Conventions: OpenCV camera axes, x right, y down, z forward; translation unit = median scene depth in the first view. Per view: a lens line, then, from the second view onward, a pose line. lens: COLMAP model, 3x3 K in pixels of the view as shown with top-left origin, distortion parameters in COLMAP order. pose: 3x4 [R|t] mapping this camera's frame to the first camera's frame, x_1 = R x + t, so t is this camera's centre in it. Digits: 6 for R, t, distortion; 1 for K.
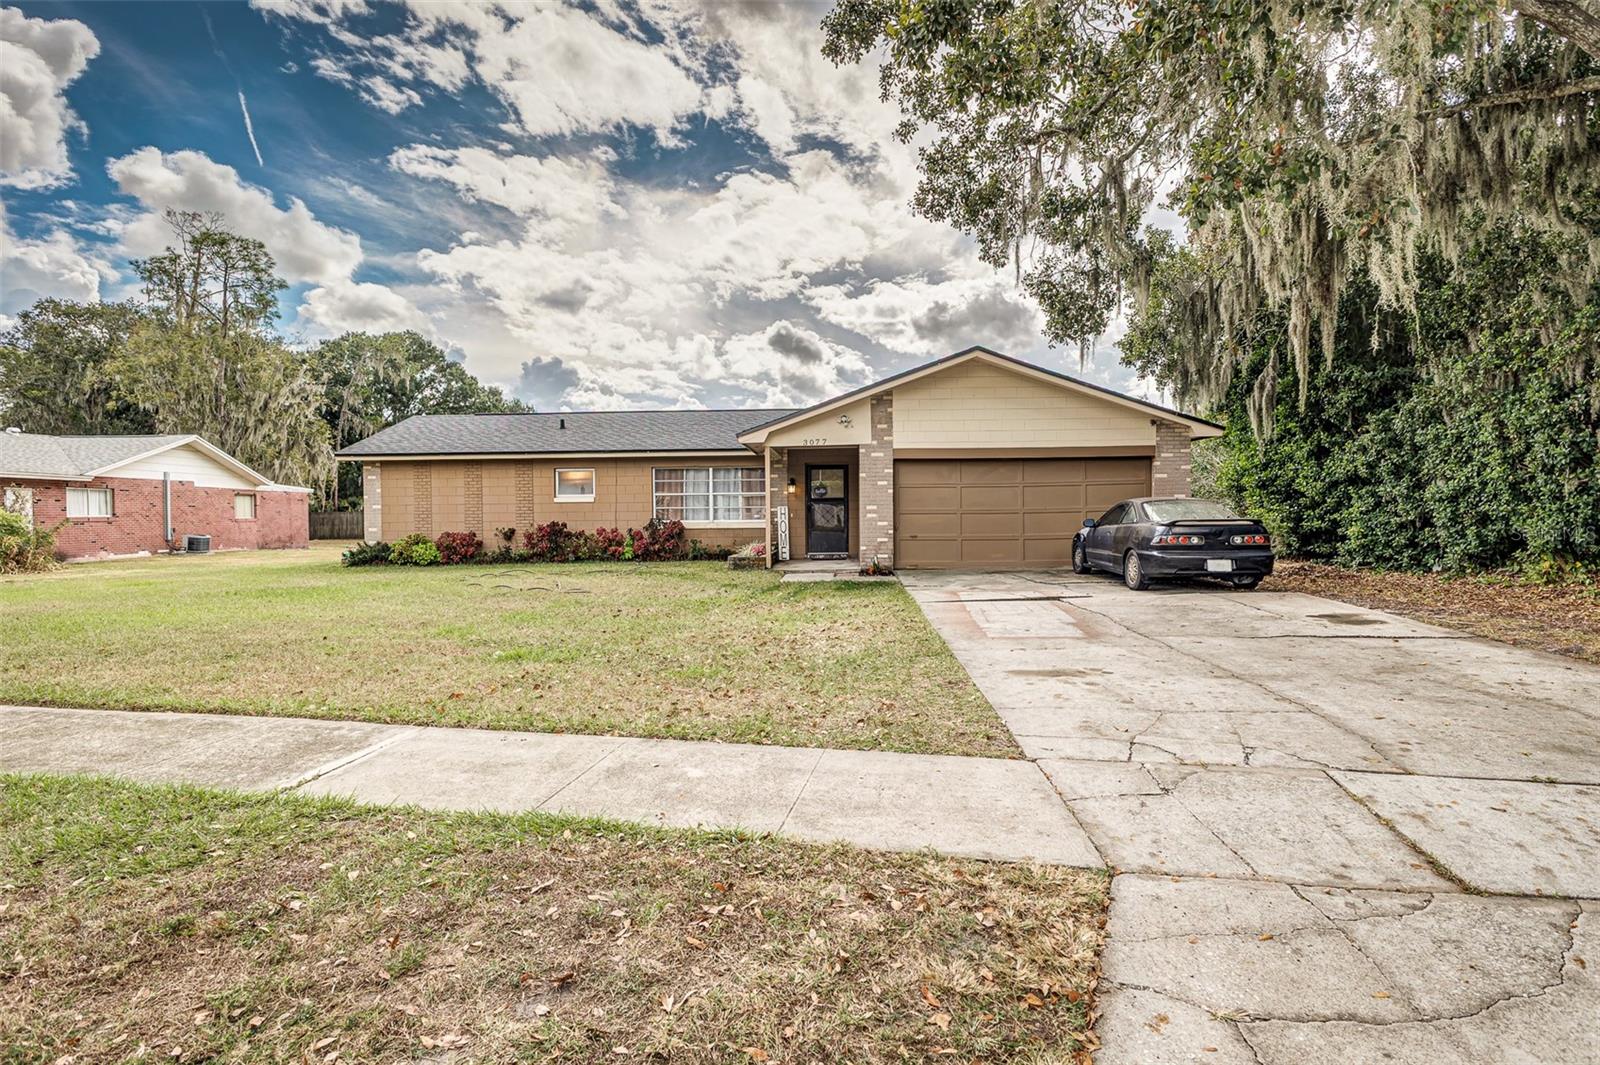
lens RADIAL K [[847.1, 0, 813.0], [0, 847.1, 532.9], [0, 0, 1]] dist [-0.007888, -0.004803]
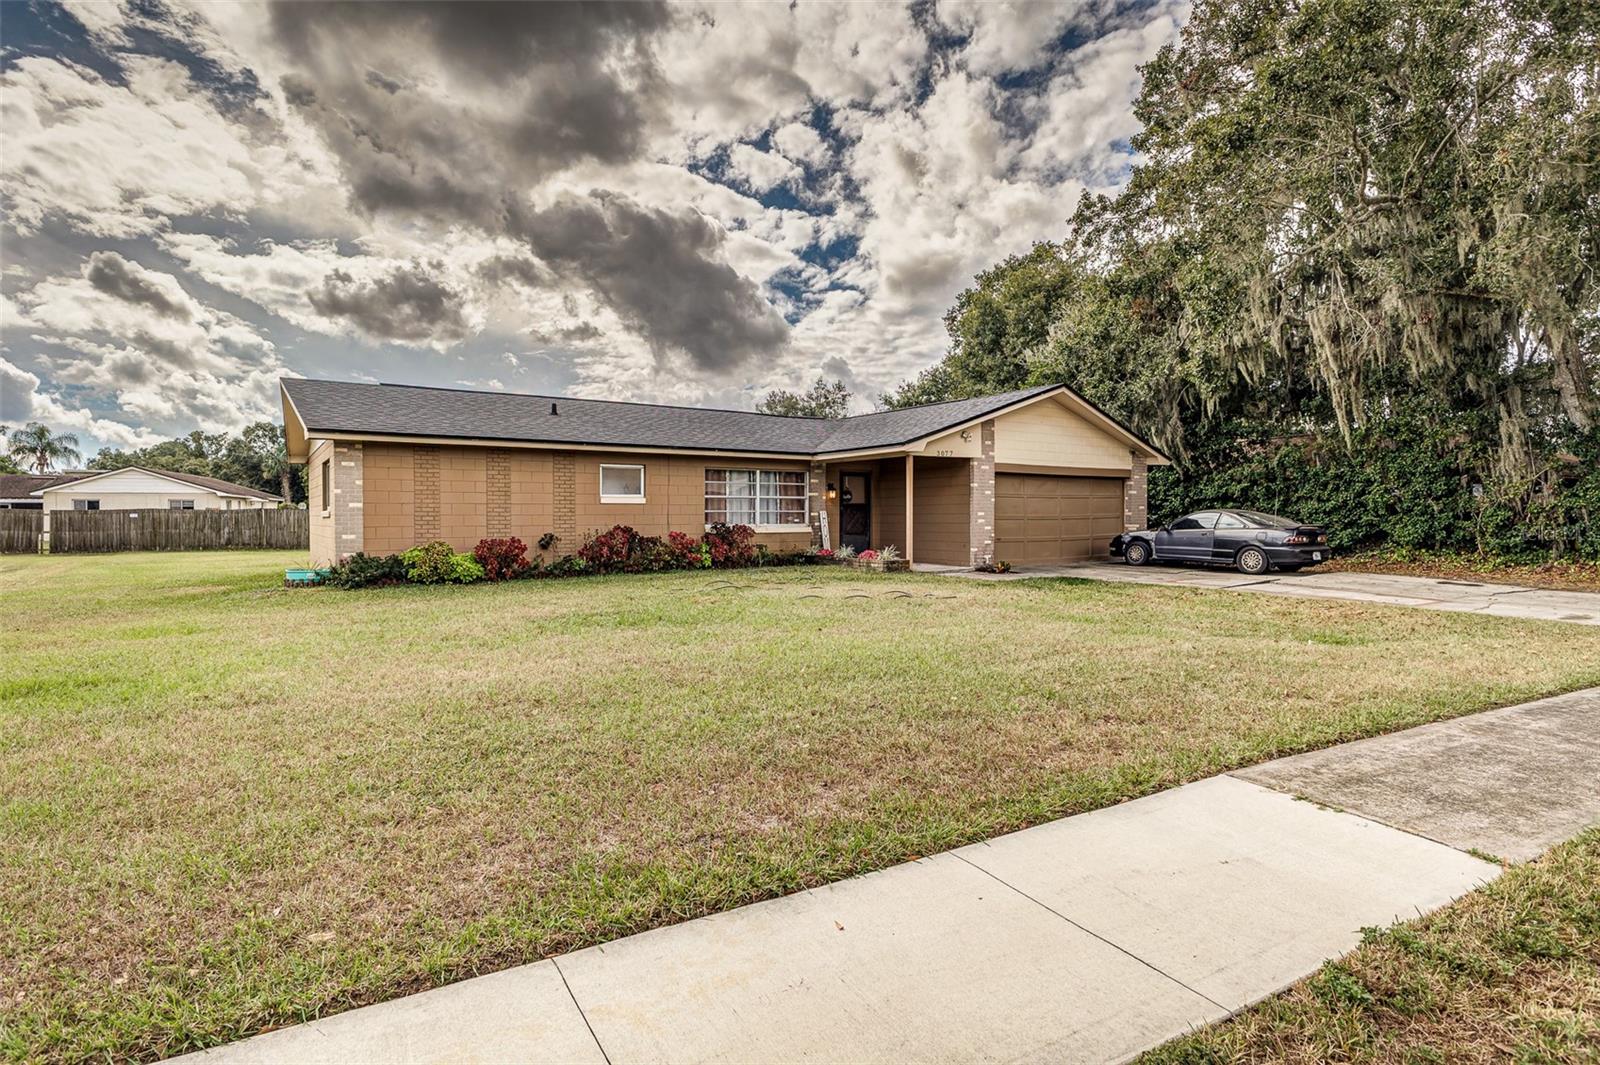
lens RADIAL K [[847.1, 0, 832.4], [0, 847.1, 504.0], [0, 0, 1]] dist [-0.007888, -0.004803]
pose [[0.787880, 0.016693, 0.615603, -0.656929], [0.006976, 0.999327, -0.036026, -0.002999], [-0.615790, 0.032678, 0.787233, 0.191786]]
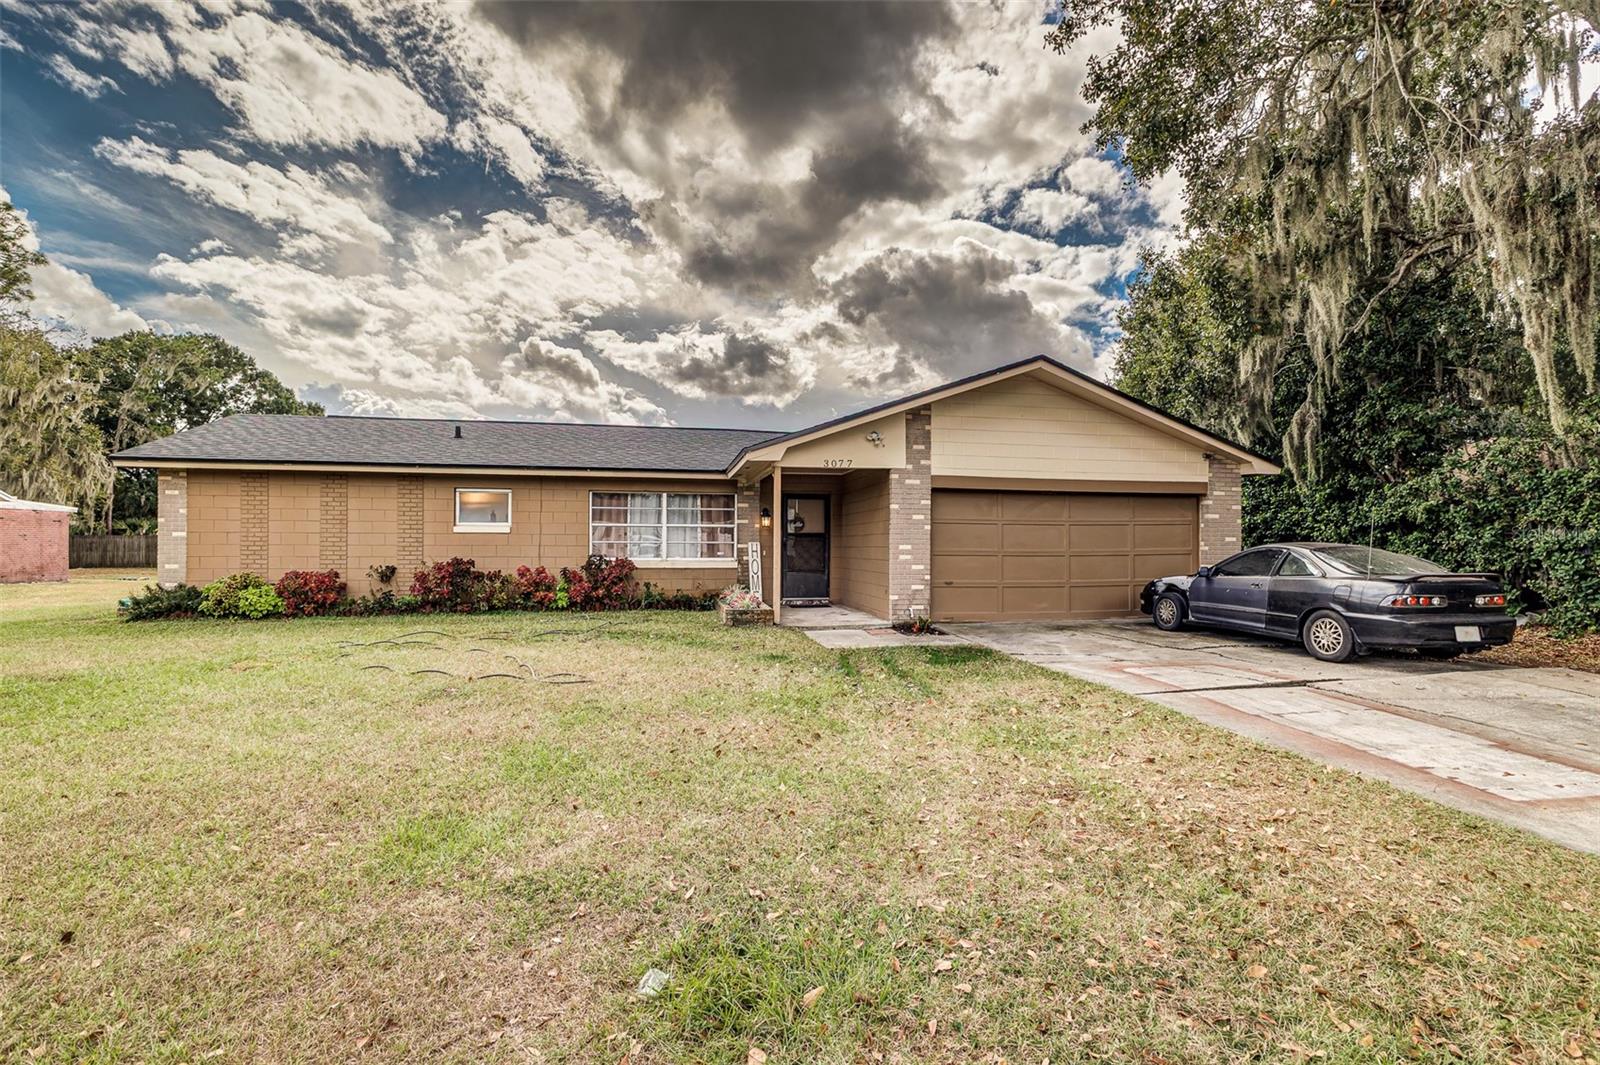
lens RADIAL K [[758.0, 0, 828.3], [0, 758.0, 553.2], [0, 0, 1]] dist [-0.008947, -0.002888]
pose [[0.968768, 0.011523, 0.247699, -0.150745], [-0.009019, 0.999896, -0.011241, -0.013060], [-0.247803, 0.008656, 0.968772, 0.265769]]
